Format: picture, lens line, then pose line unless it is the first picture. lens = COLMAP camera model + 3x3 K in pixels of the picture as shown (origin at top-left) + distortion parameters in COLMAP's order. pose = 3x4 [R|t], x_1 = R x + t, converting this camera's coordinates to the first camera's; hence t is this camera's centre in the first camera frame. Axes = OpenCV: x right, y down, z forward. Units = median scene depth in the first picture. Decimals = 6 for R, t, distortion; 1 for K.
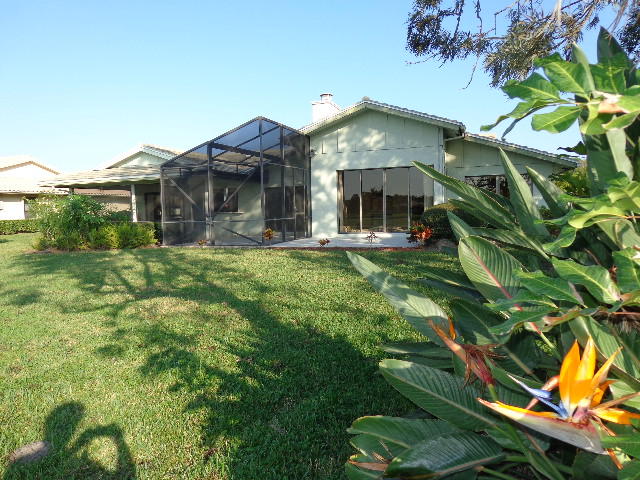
lens RADIAL K [[447.2, 0, 320.0], [0, 447.2, 240.0], [0, 0, 1]] dist [-0.007120, -0.004055]
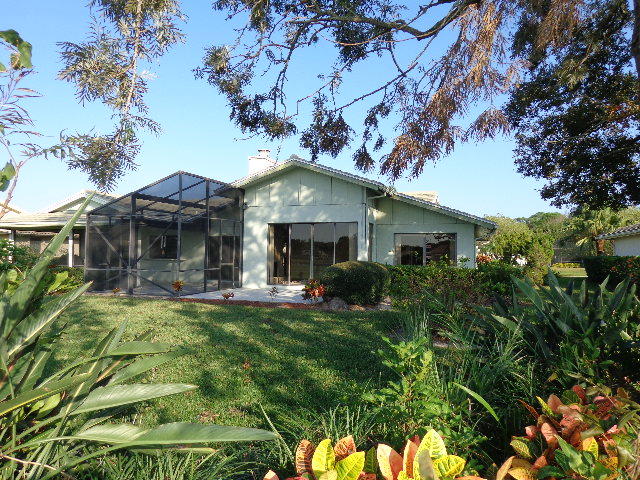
lens RADIAL K [[447.2, 0, 320.0], [0, 447.2, 240.0], [0, 0, 1]] dist [-0.007120, -0.004055]
pose [[0.999374, 0.035376, -0.000727, 0.159200], [-0.035286, 0.994902, -0.094471, -0.023423], [-0.002618, 0.094437, 0.995527, -0.019988]]
